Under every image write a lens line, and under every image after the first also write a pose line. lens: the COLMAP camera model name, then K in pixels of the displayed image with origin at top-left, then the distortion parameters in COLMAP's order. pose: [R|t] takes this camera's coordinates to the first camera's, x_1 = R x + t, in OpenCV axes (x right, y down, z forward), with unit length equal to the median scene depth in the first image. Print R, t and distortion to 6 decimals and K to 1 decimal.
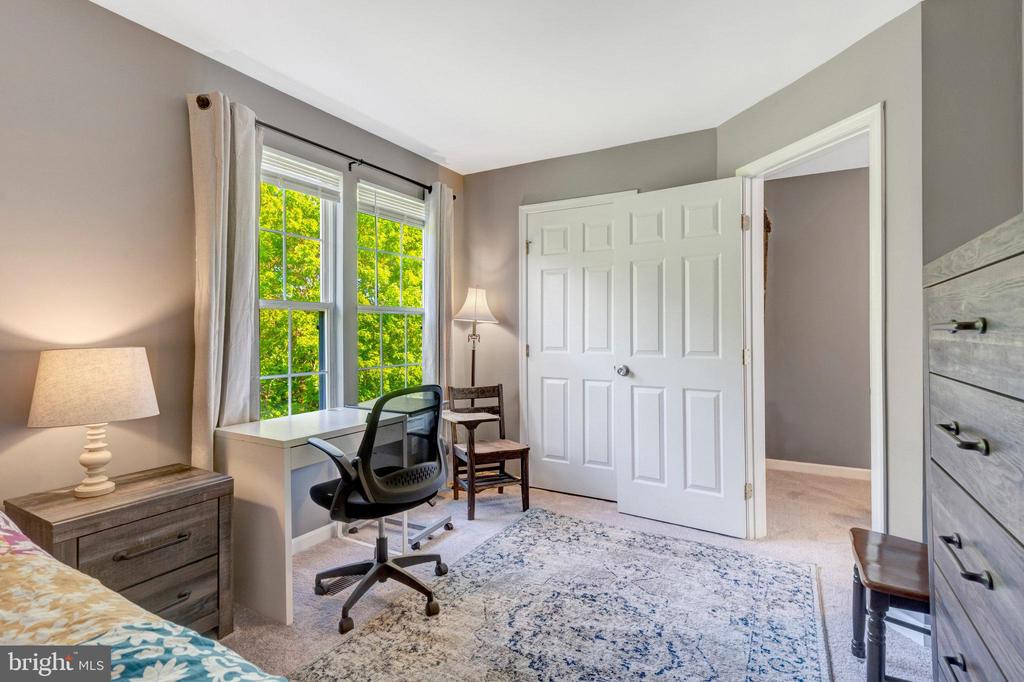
lens RADIAL K [[481.6, 0, 509.9], [0, 481.6, 337.3], [0, 0, 1]] dist [-0.000736, -0.000324]
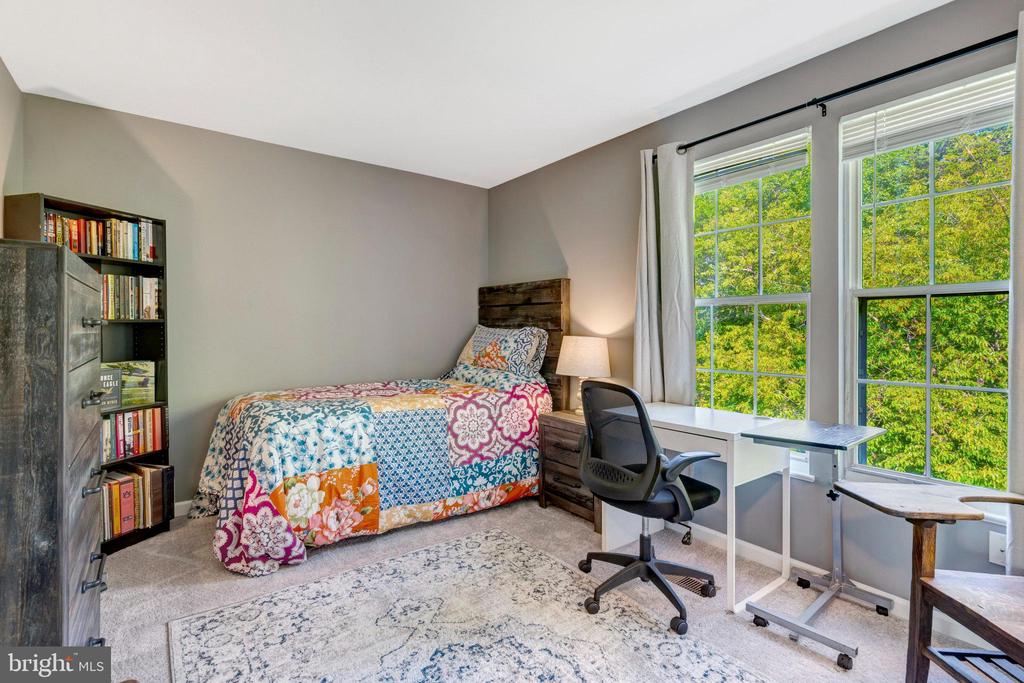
lens RADIAL K [[481.6, 0, 509.9], [0, 481.6, 337.8], [0, 0, 1]] dist [-0.000736, -0.000324]
pose [[-0.385795, 0.022370, -0.922313, 0.735885], [-0.009285, 0.999561, 0.028127, -0.017144], [0.922538, 0.019415, -0.385418, 1.100503]]
